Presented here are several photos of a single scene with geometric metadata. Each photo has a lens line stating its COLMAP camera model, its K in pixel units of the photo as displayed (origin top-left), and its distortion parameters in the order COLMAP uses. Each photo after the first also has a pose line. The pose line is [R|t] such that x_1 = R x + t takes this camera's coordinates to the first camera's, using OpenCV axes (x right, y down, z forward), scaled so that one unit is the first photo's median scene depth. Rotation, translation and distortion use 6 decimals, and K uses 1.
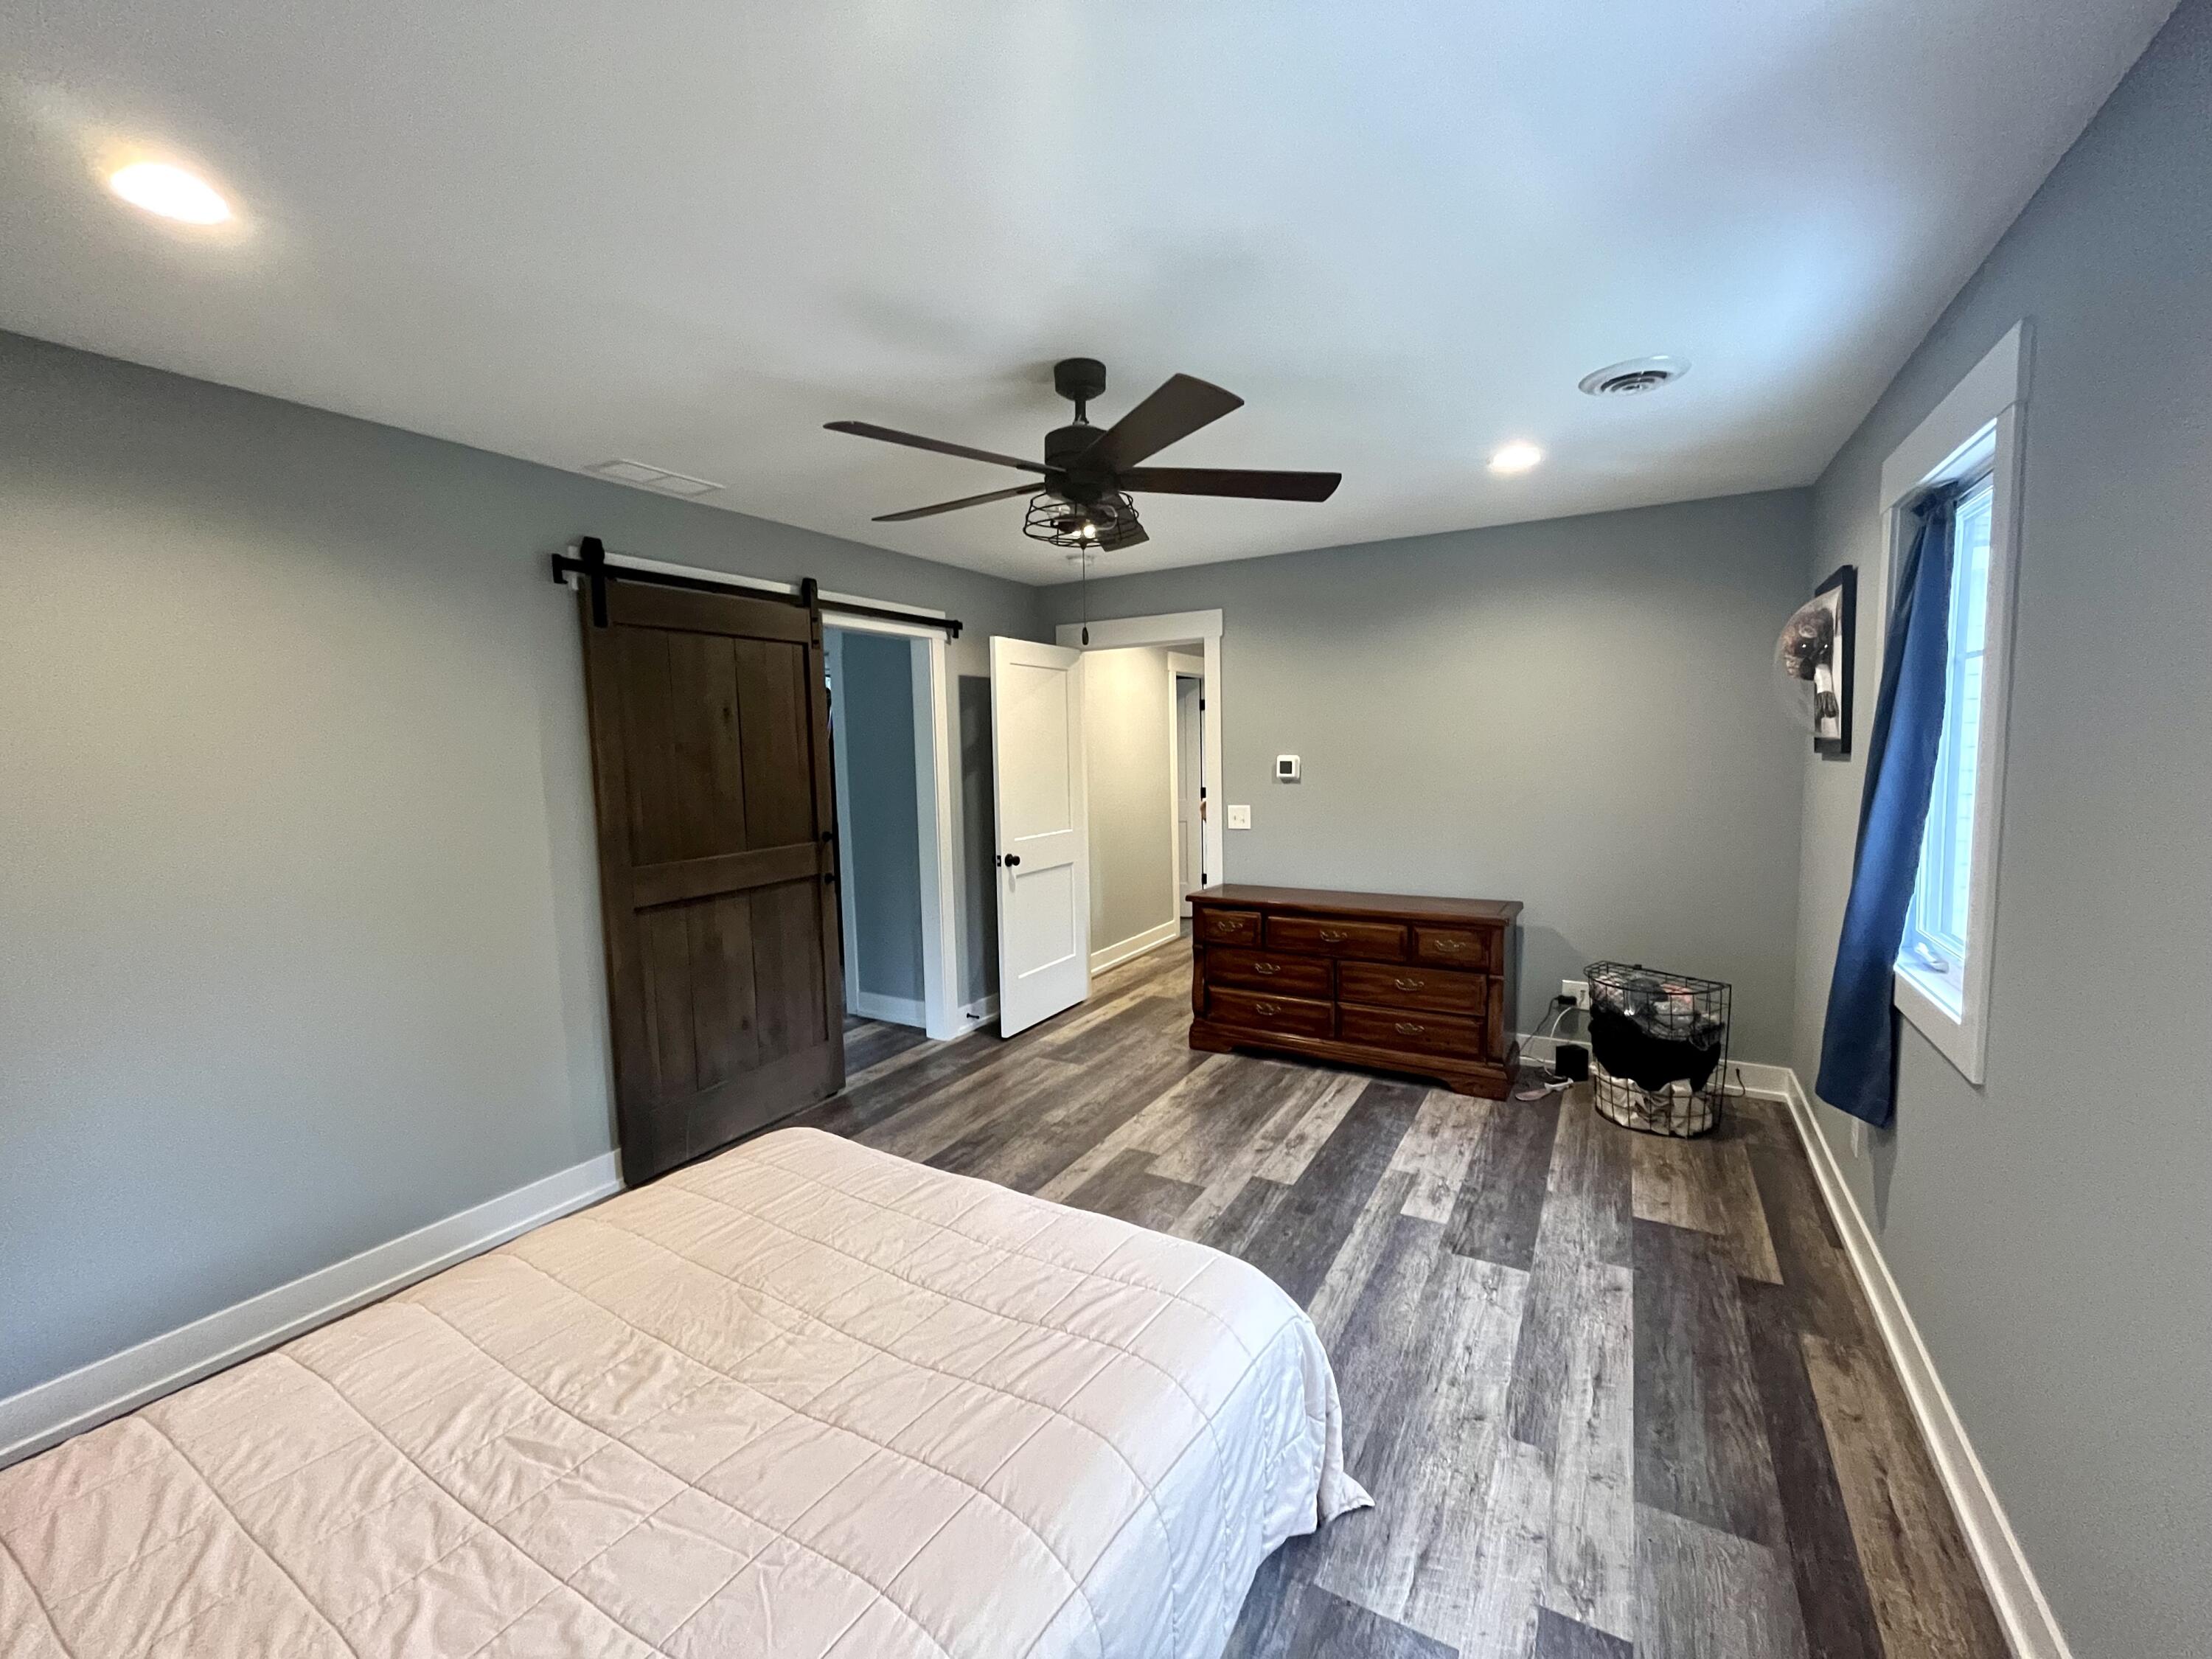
lens RADIAL K [[895.6, 0, 1107.8], [0, 895.6, 823.0], [0, 0, 1]] dist [-0.003701, 0.000422]
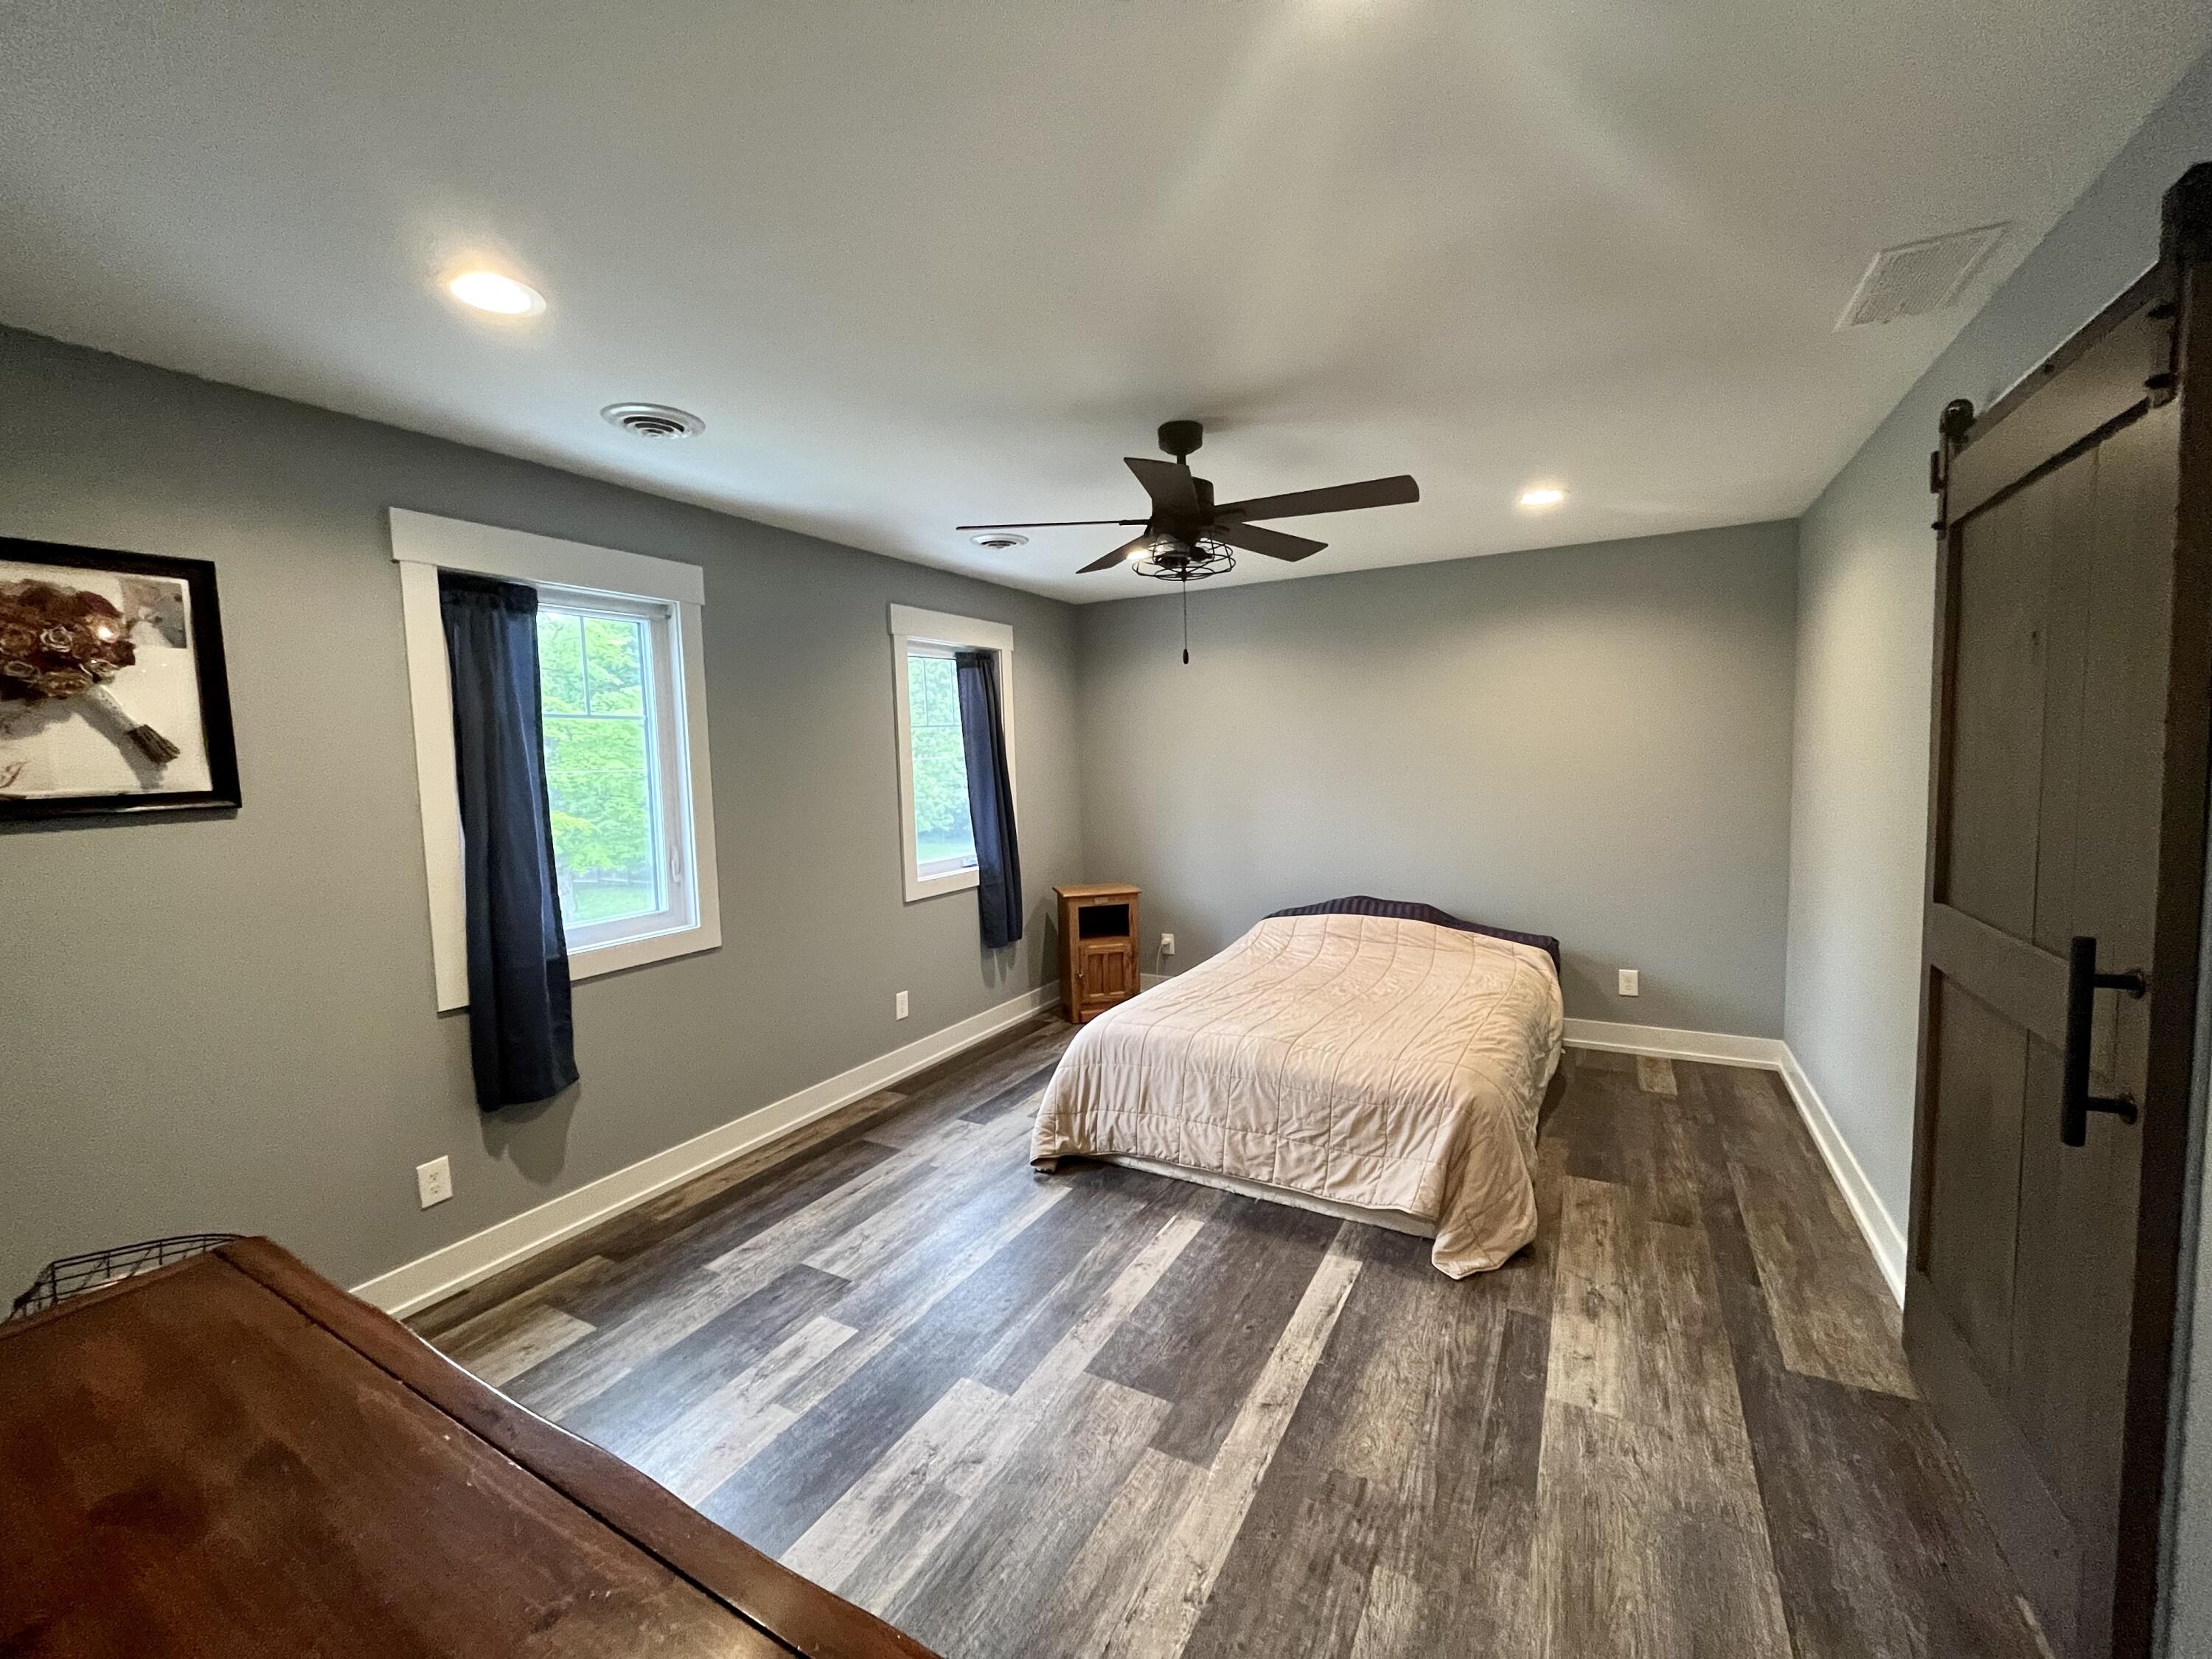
lens RADIAL K [[895.6, 0, 1107.8], [0, 895.6, 823.0], [0, 0, 1]] dist [-0.003701, 0.000422]
pose [[-0.998519, 0.051295, -0.018146, 0.085194], [0.047625, 0.985241, 0.164414, -0.150508], [0.026312, 0.163306, -0.986225, 1.717330]]
